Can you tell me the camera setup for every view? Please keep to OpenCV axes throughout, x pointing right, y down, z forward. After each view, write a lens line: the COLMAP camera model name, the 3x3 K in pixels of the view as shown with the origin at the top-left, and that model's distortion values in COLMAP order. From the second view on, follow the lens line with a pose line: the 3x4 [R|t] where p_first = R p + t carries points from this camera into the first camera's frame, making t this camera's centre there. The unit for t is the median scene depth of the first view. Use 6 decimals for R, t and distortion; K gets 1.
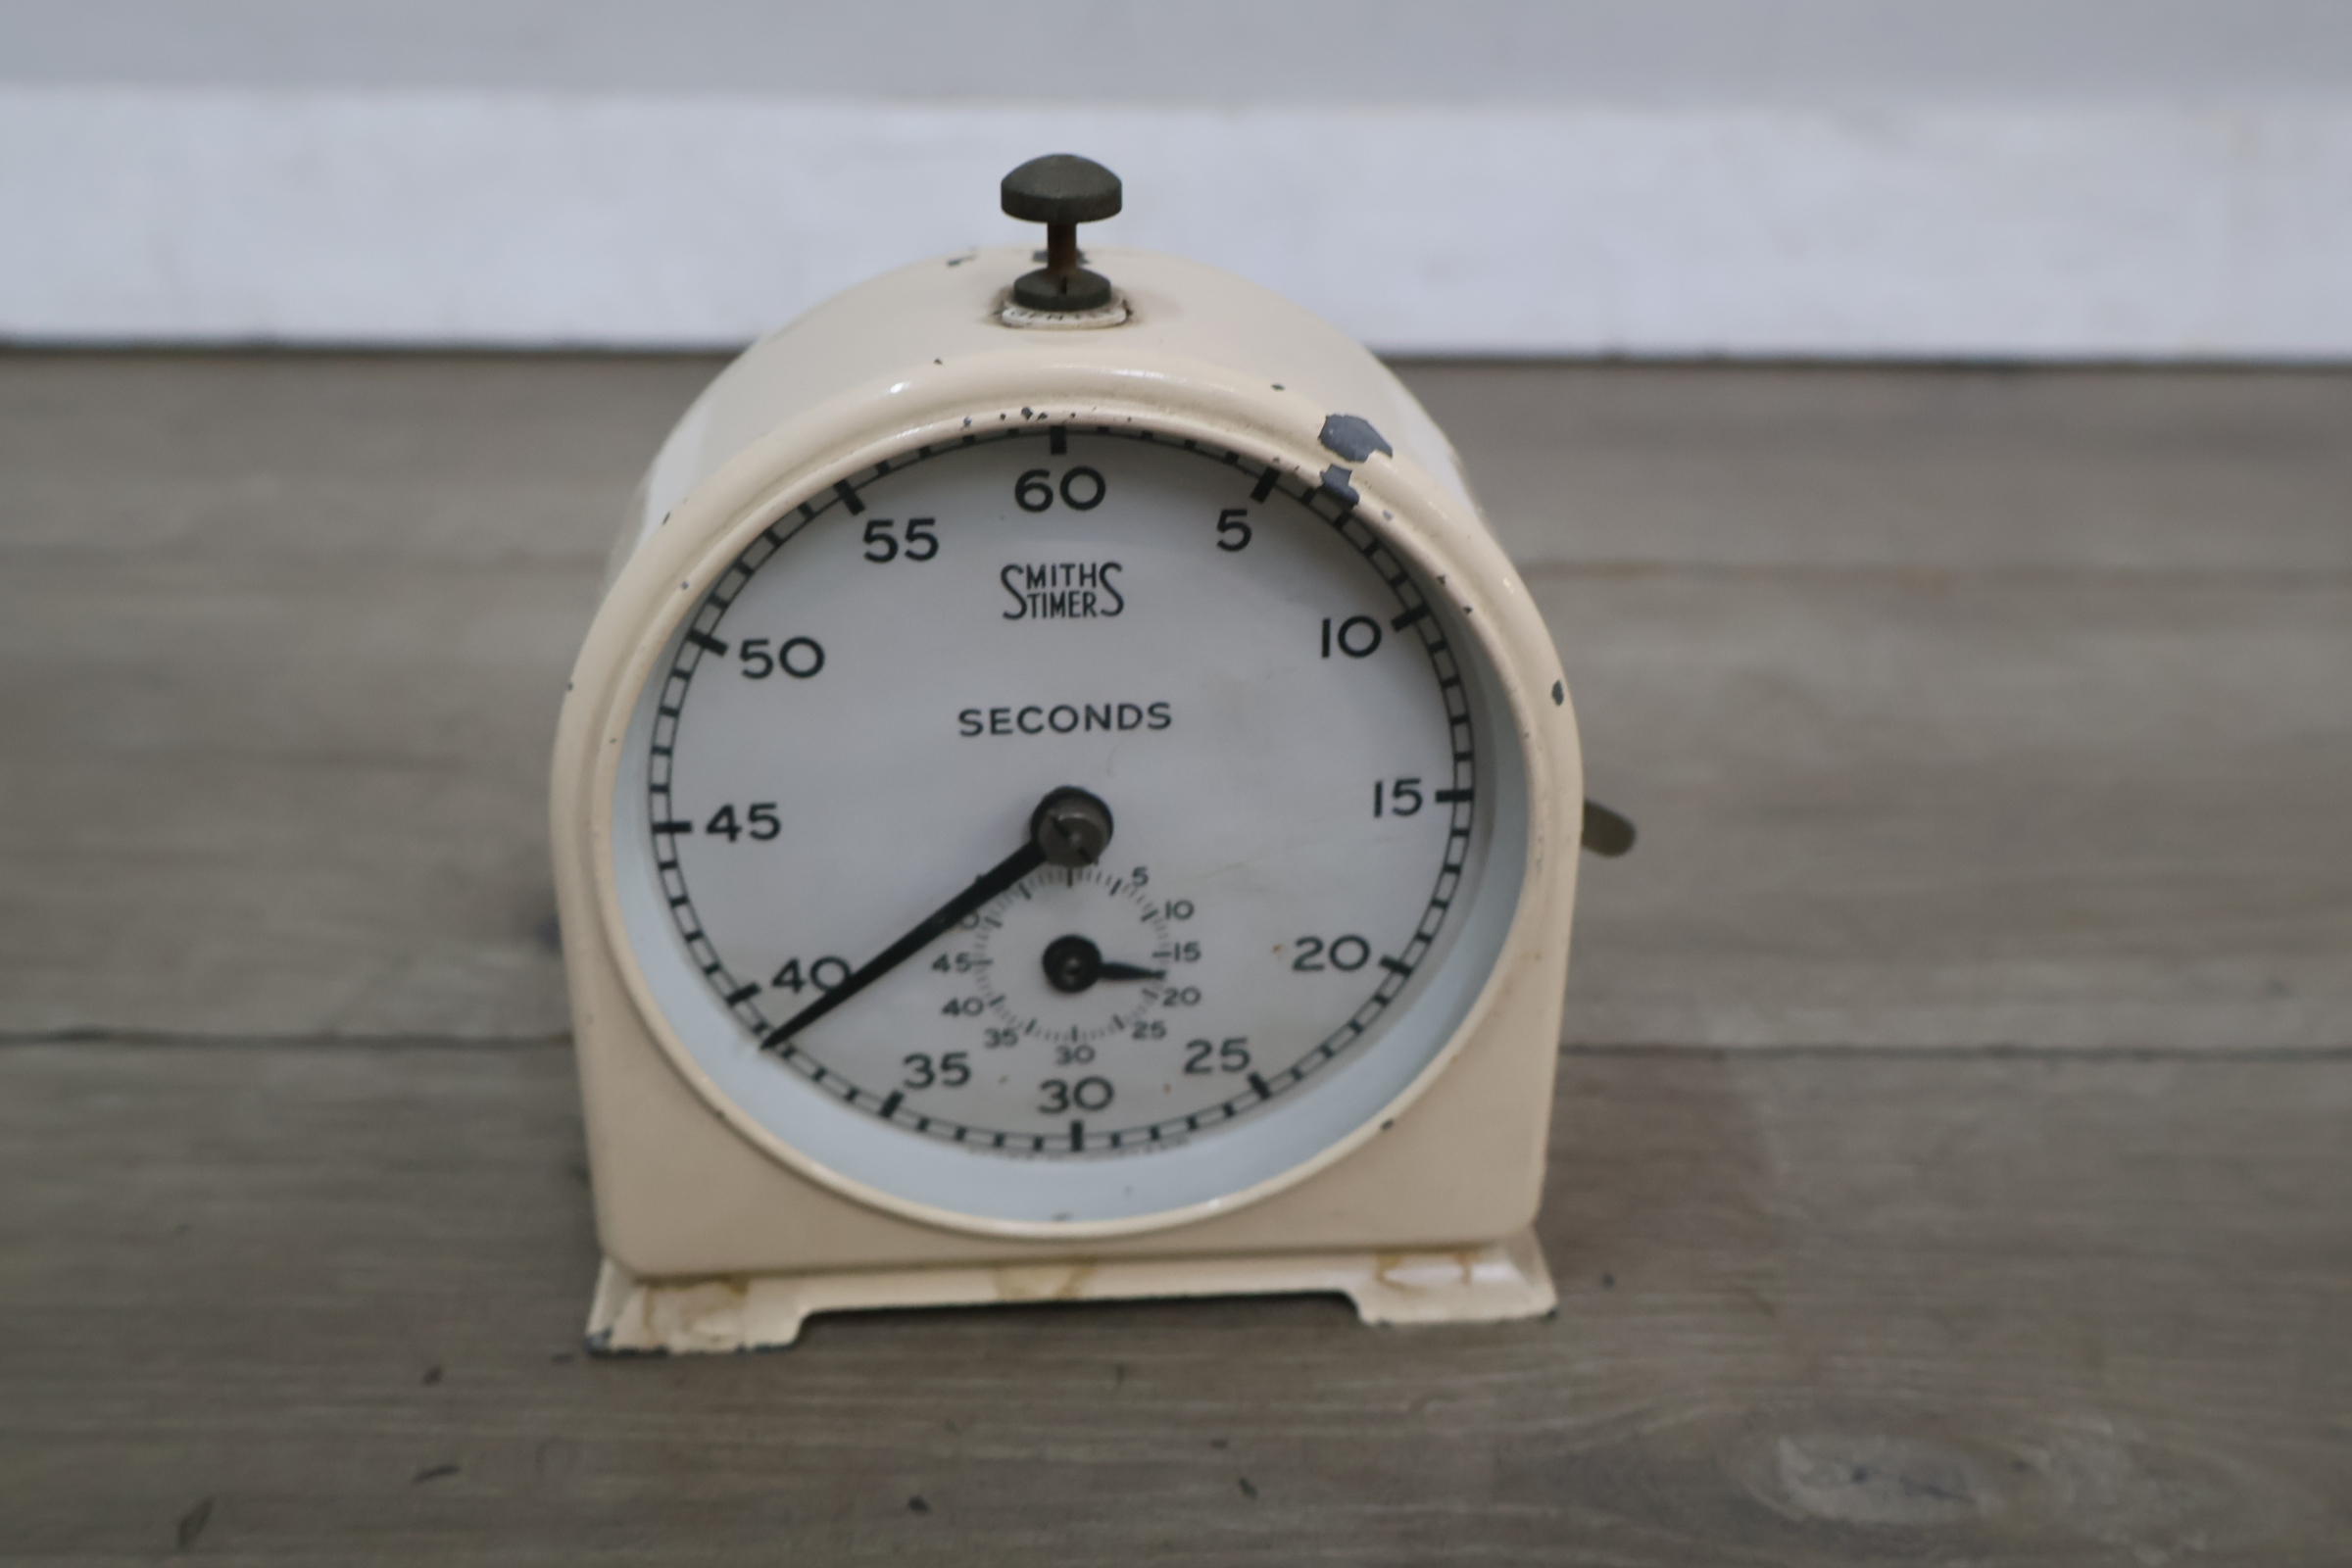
lens RADIAL K [[2345.7, 0, 1166.1], [0, 2345.7, 792.5], [0, 0, 1]] dist [0.009666, 0.000000]
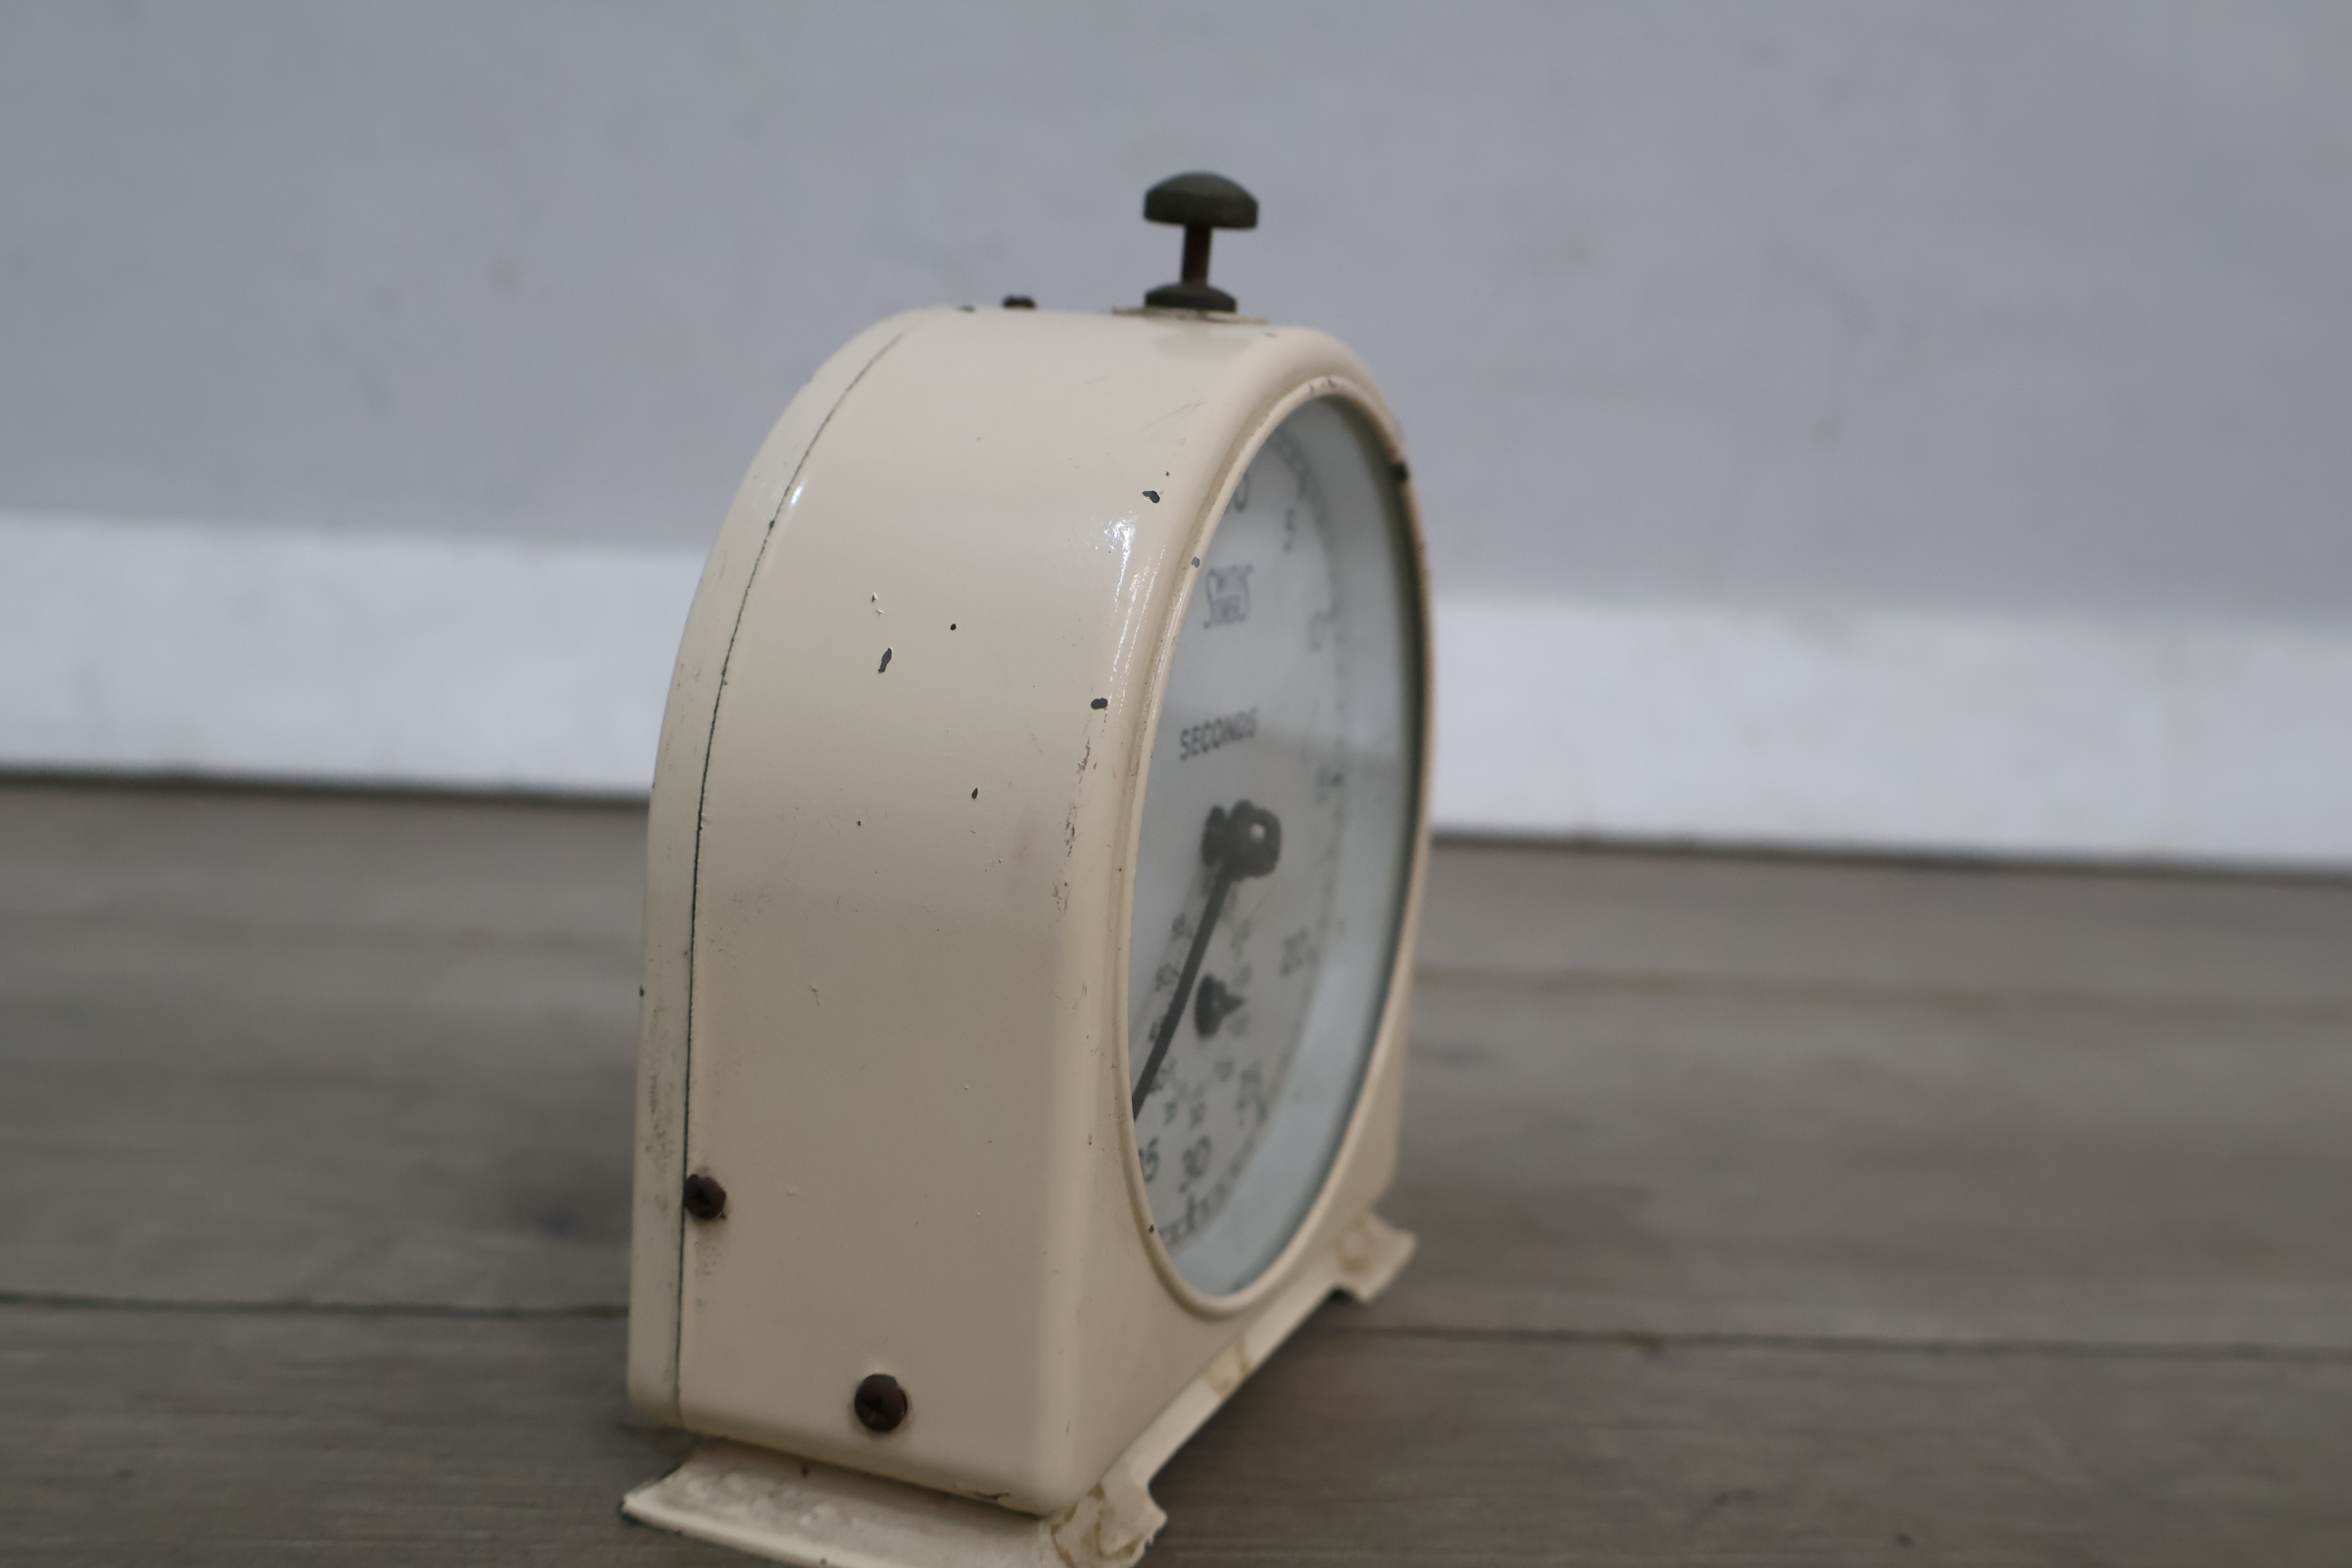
lens RADIAL K [[2345.7, 0, 1171.9], [0, 2345.7, 790.3], [0, 0, 1]] dist [0.009666, 0.000000]
pose [[0.995944, 0.030294, 0.084718, -0.159110], [-0.003067, 0.952495, -0.304537, 0.228162], [-0.089920, 0.303042, 0.948725, 0.173060]]
